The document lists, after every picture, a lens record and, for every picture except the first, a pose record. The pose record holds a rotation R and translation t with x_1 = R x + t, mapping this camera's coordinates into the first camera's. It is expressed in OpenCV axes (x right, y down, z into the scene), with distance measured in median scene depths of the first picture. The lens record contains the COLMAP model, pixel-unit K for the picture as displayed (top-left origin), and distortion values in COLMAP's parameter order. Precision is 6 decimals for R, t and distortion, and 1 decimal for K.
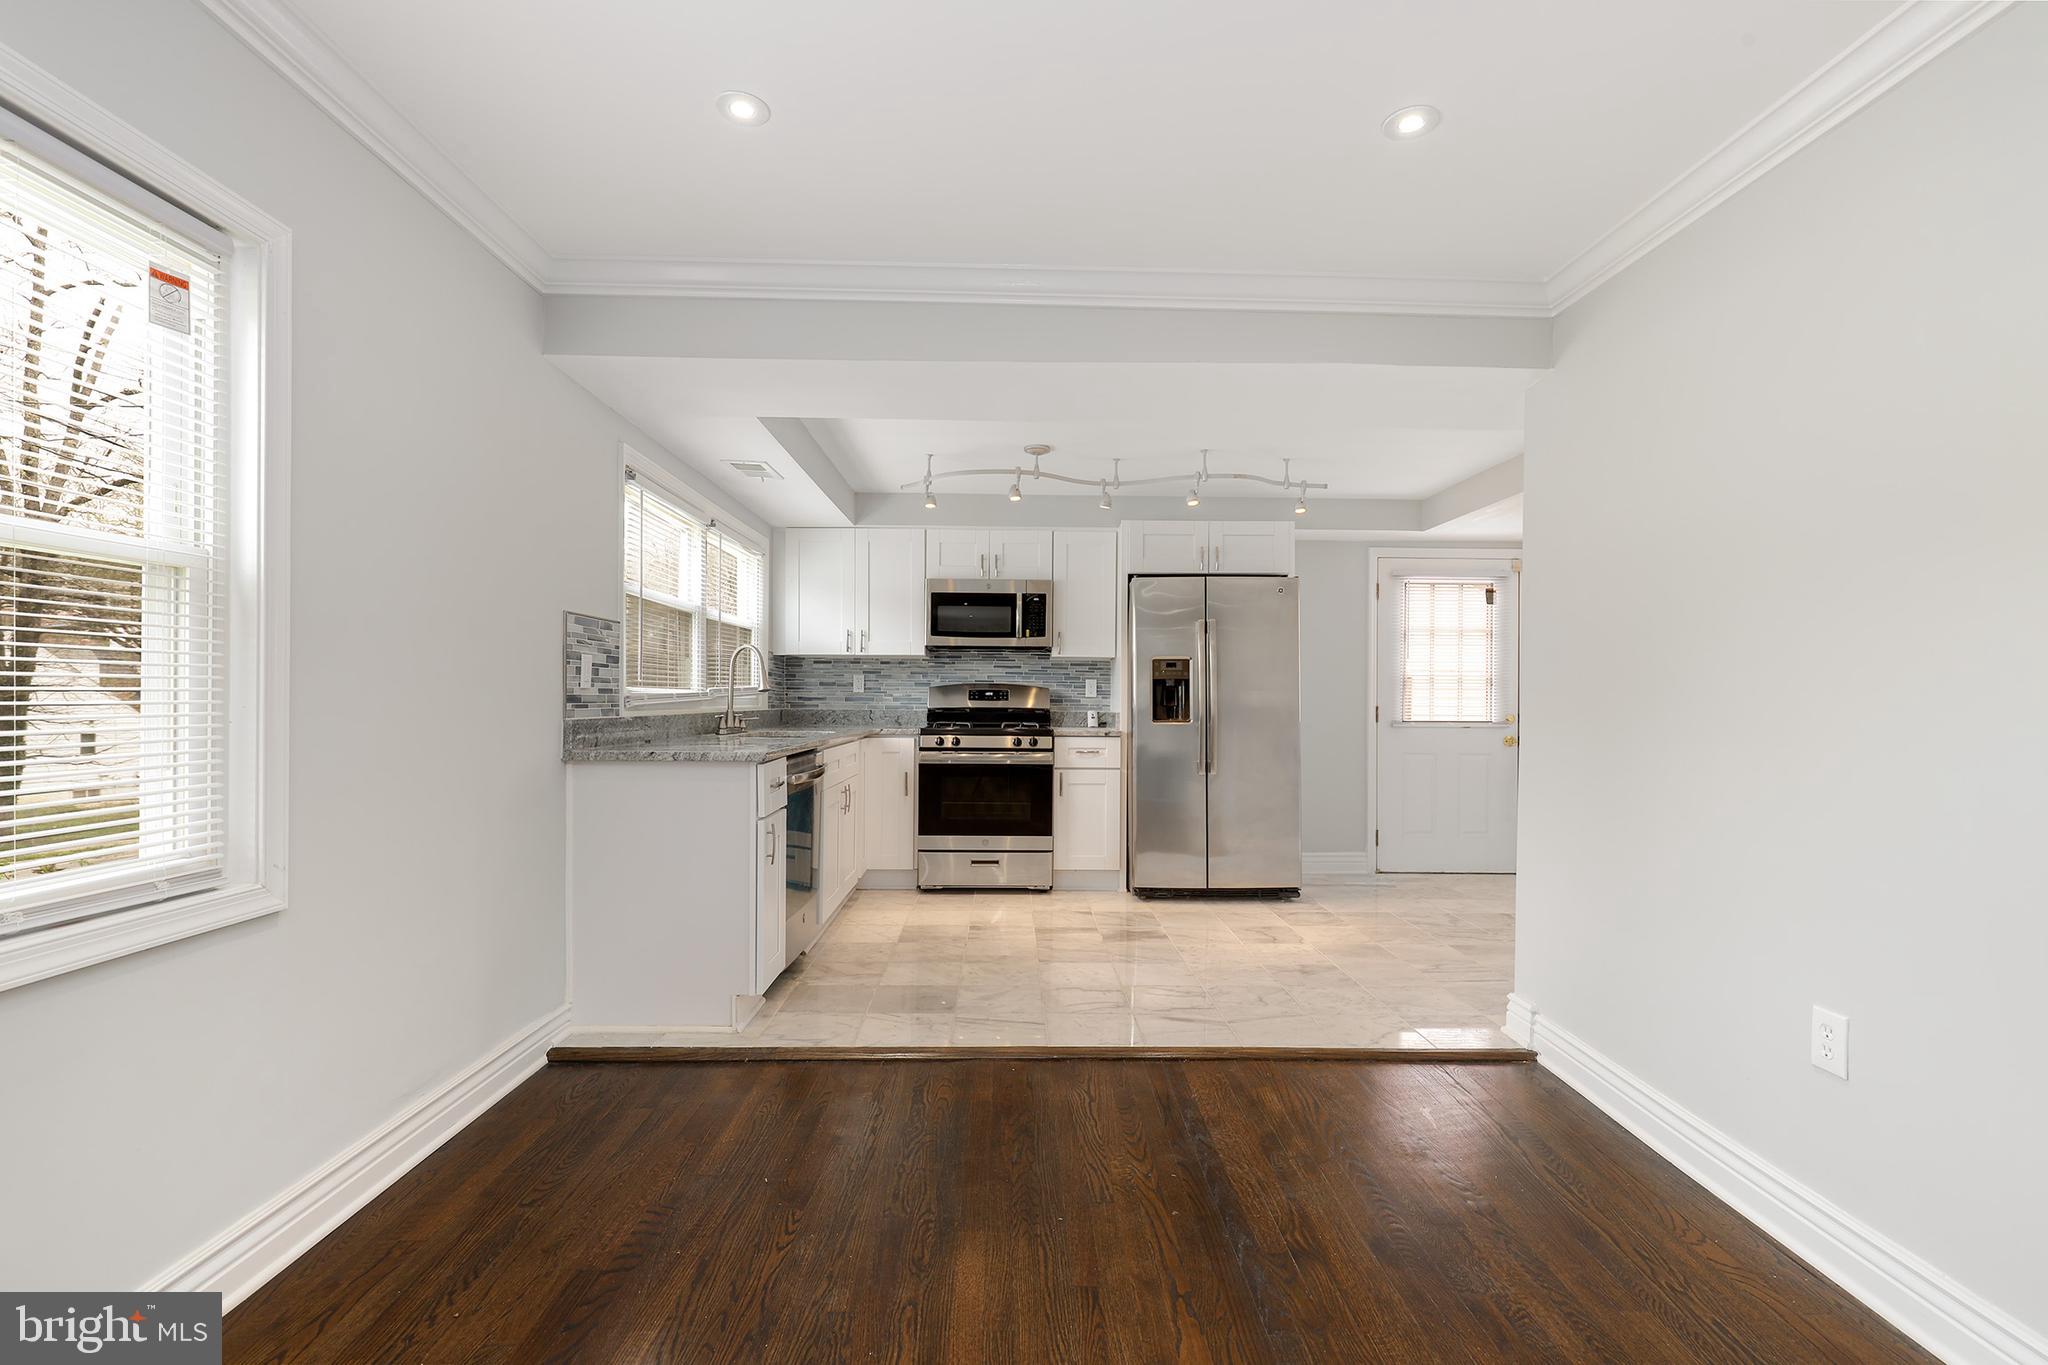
lens RADIAL K [[921.7, 0, 1031.4], [0, 921.7, 708.7], [0, 0, 1]] dist [-0.000786, -0.000139]
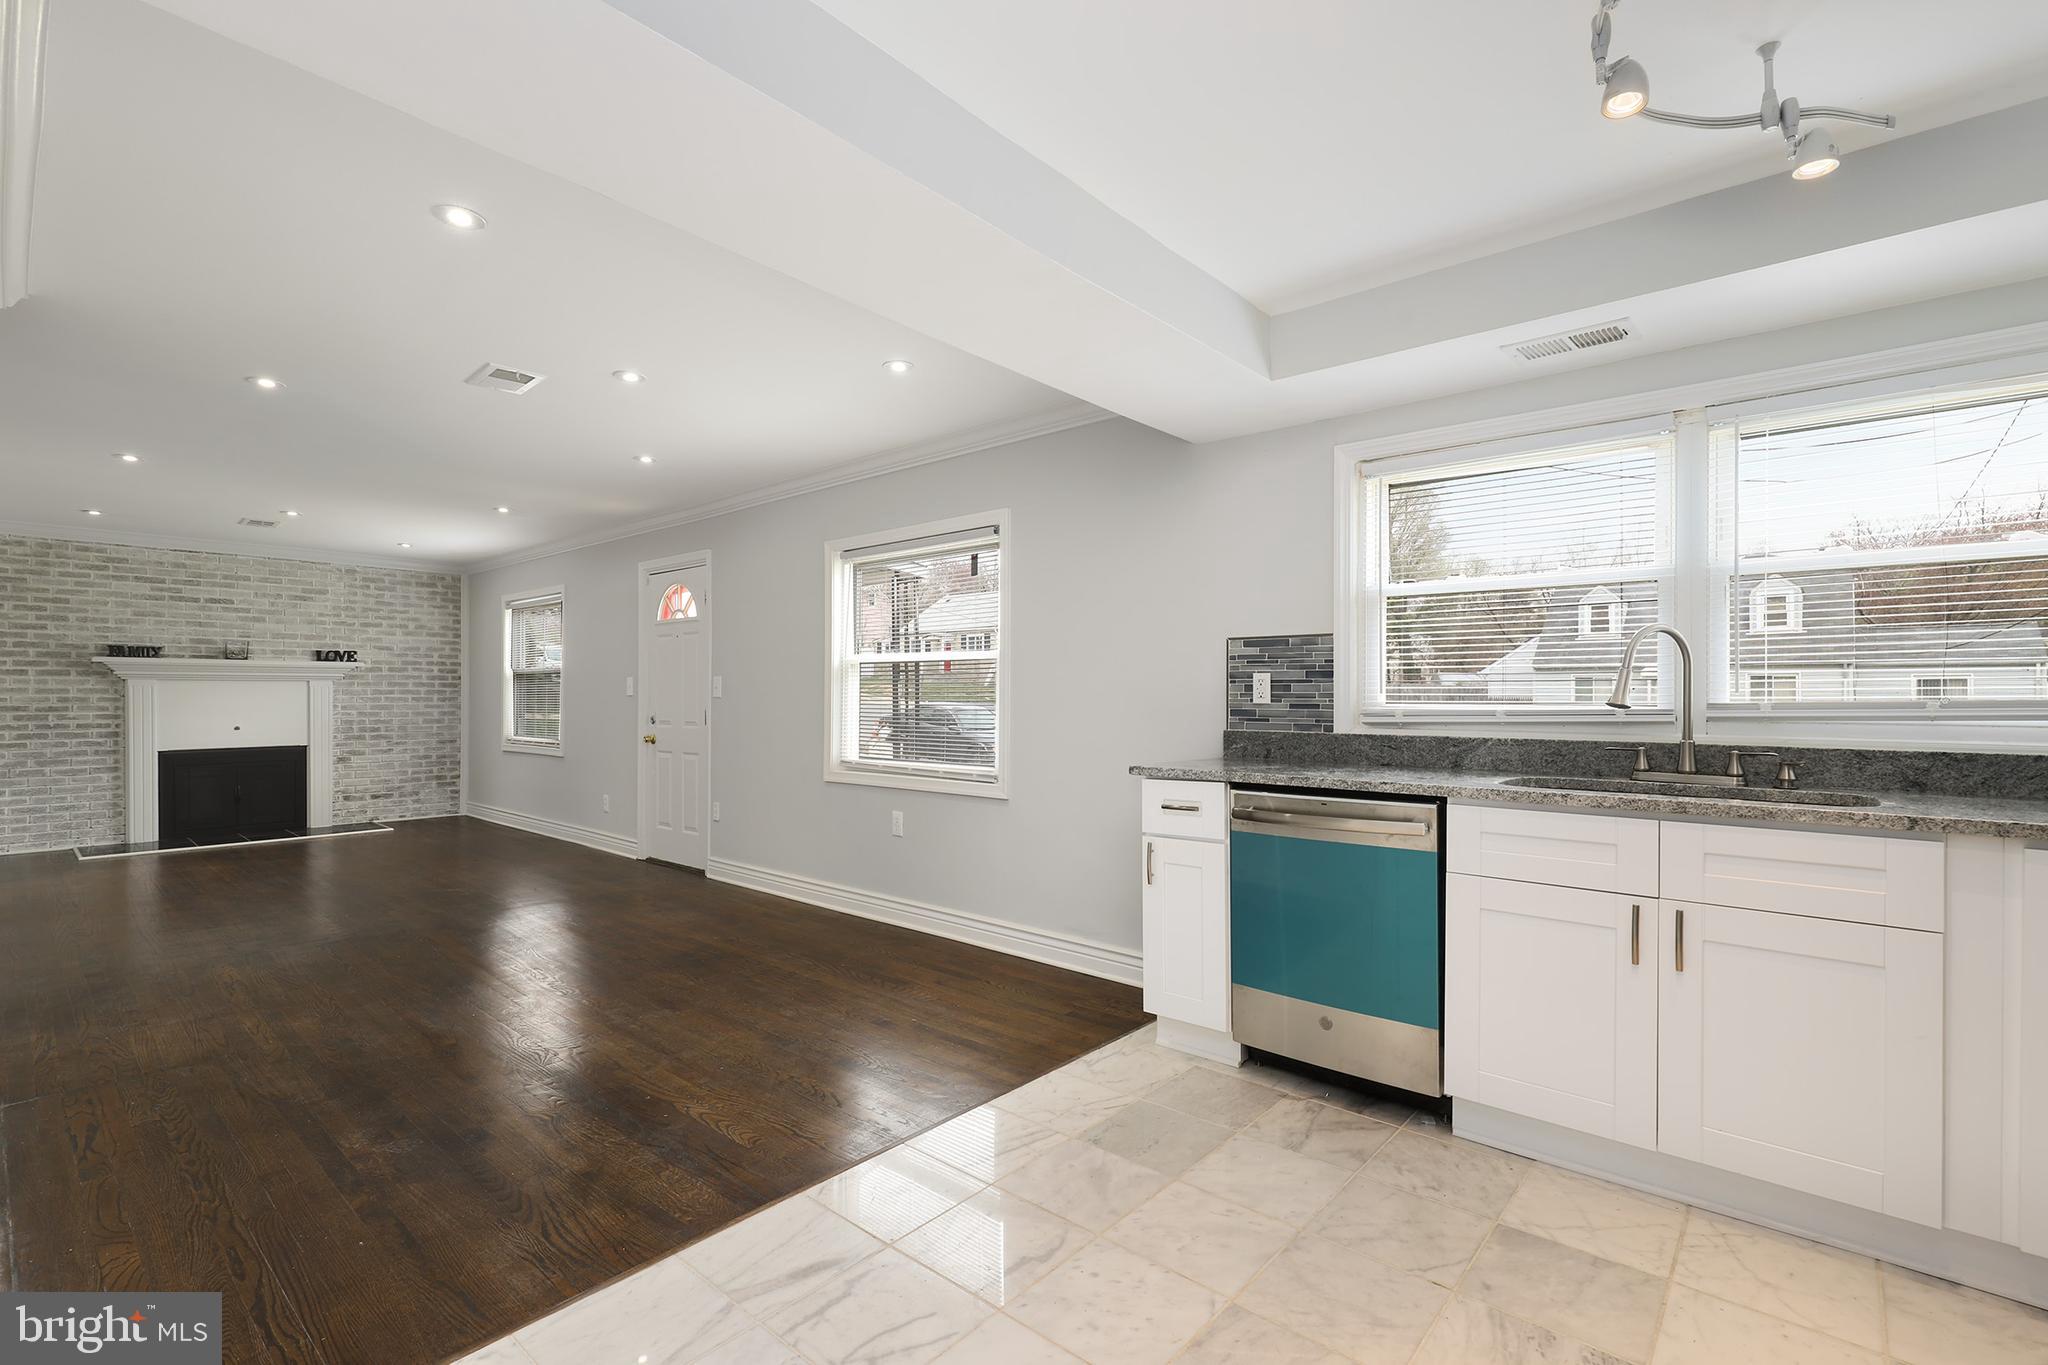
lens RADIAL K [[926.6, 0, 1026.6], [0, 926.6, 692.0], [0, 0, 1]] dist [-0.000994, -0.000271]
pose [[-0.675579, -0.014240, -0.737150, 0.306248], [-0.018599, 0.999824, -0.002269, -0.016528], [0.737053, 0.012178, -0.675726, 0.903394]]
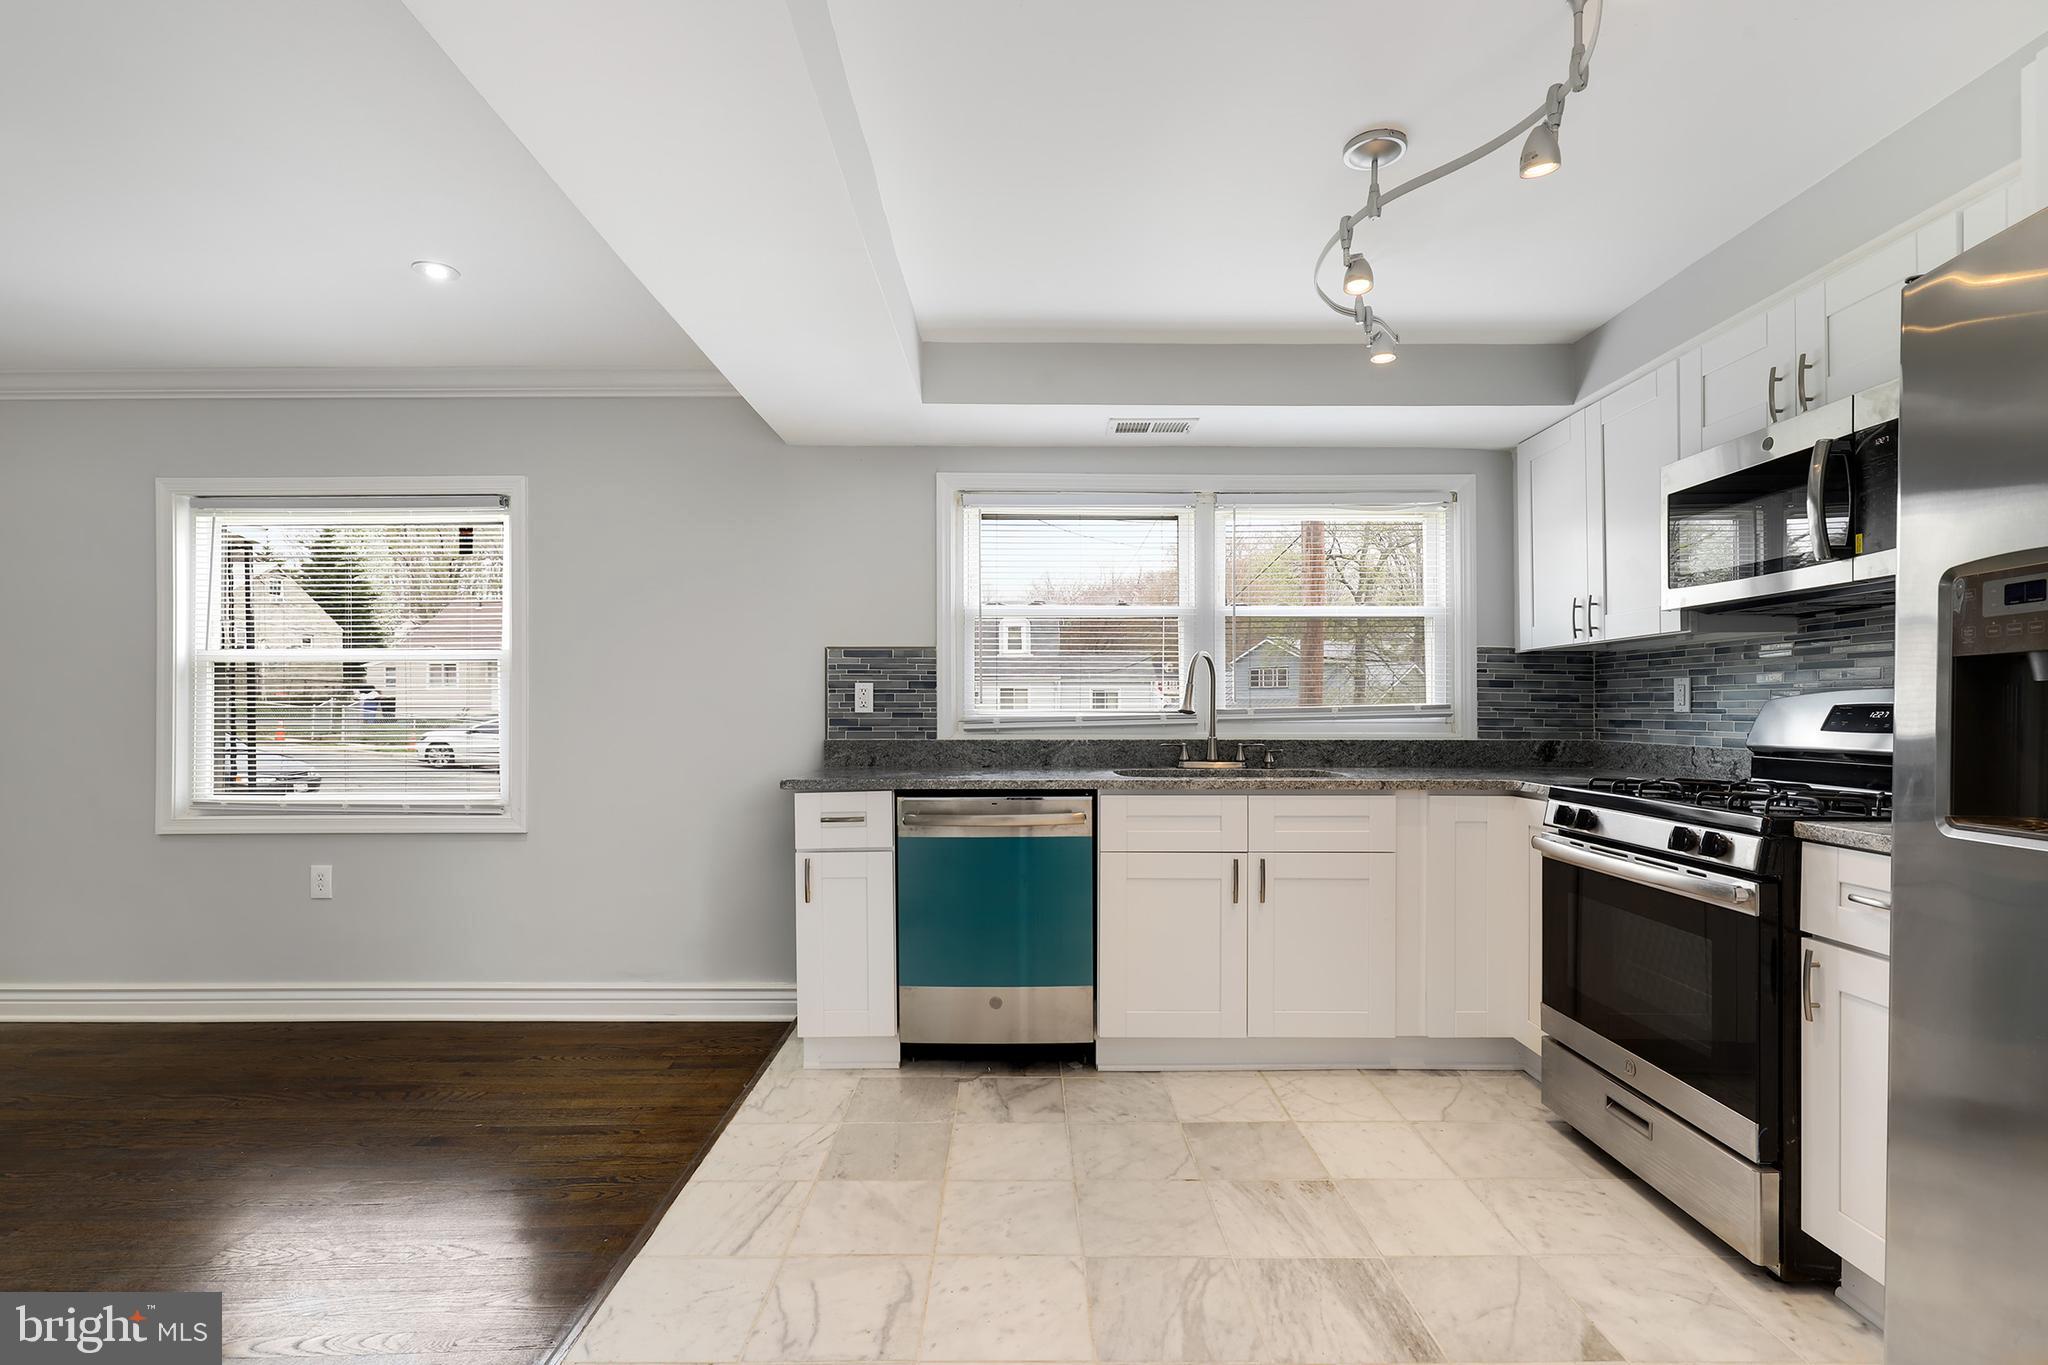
lens RADIAL K [[931.3, 0, 1029.6], [0, 931.3, 703.6], [0, 0, 1]] dist [0.000328, -0.000267]
pose [[-0.018797, -0.011482, -0.999757, 0.378946], [-0.012086, 0.999864, -0.011256, -0.013496], [0.999750, 0.011871, -0.018933, 0.716895]]
